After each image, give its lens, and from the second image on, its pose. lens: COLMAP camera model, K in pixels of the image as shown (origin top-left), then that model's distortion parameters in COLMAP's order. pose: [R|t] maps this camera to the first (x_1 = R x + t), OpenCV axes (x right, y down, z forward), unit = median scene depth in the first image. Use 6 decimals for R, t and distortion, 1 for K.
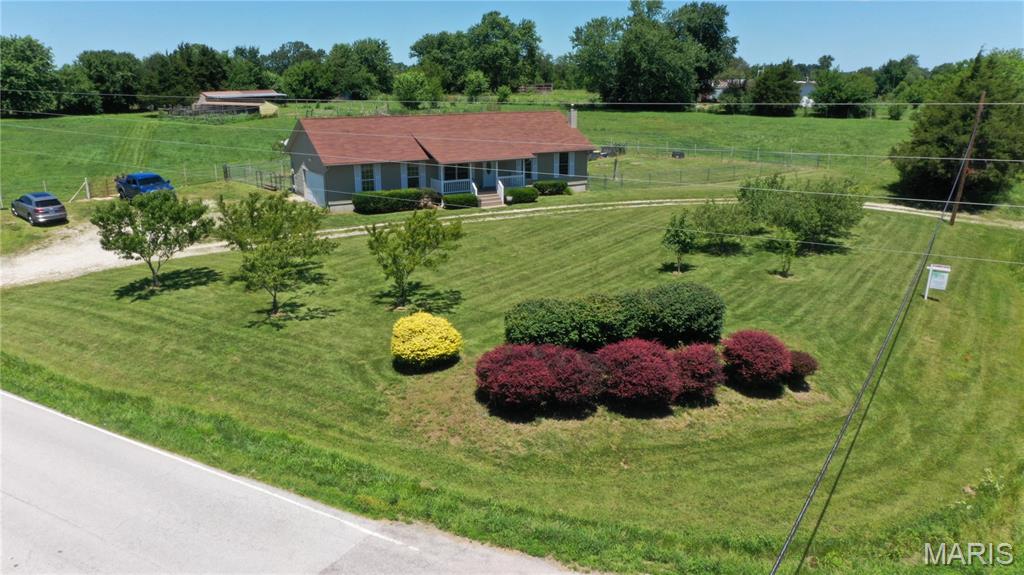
lens RADIAL K [[799.2, 0, 512.0], [0, 799.2, 287.5], [0, 0, 1]] dist [0.003549, 0.004276]
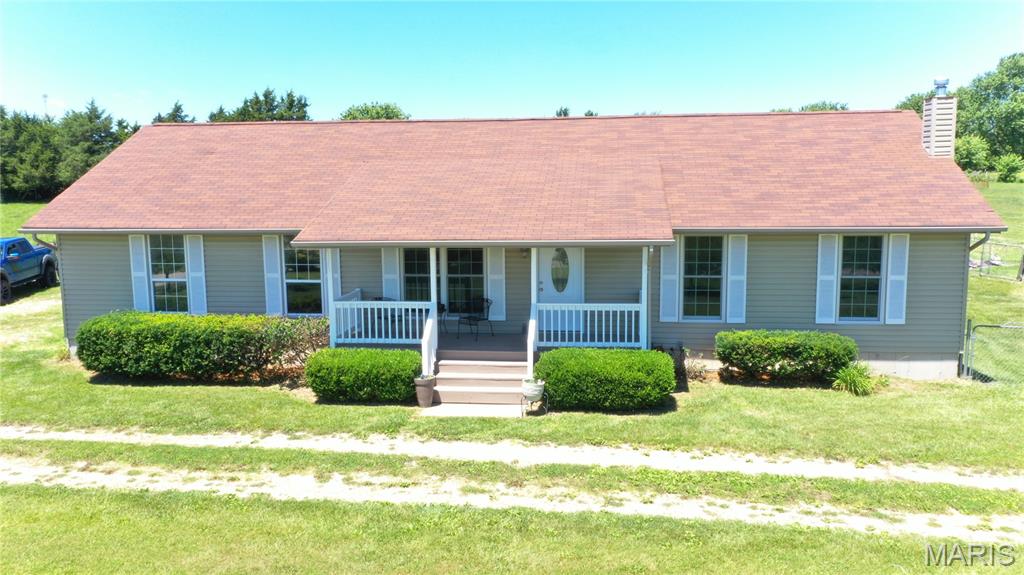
lens RADIAL K [[805.2, 0, 512.0], [0, 805.2, 287.5], [0, 0, 1]] dist [0.007036, 0.001029]
pose [[0.808888, 0.077607, -0.582819, 0.147159], [-0.147276, 0.986394, -0.073057, -0.127894], [0.569219, 0.144930, 0.809311, 0.799835]]
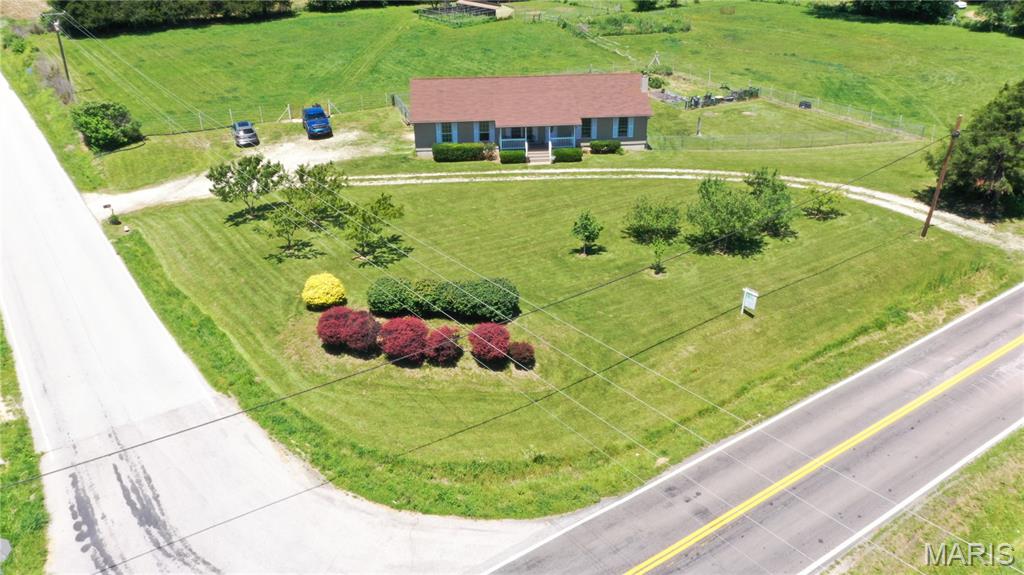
lens RADIAL K [[805.2, 0, 512.0], [0, 805.2, 287.5], [0, 0, 1]] dist [0.007036, 0.001029]
pose [[0.908705, 0.173598, -0.379630, 0.457040], [-0.102106, 0.974236, 0.201094, -0.164787], [0.404759, -0.143973, 0.903018, -0.177290]]
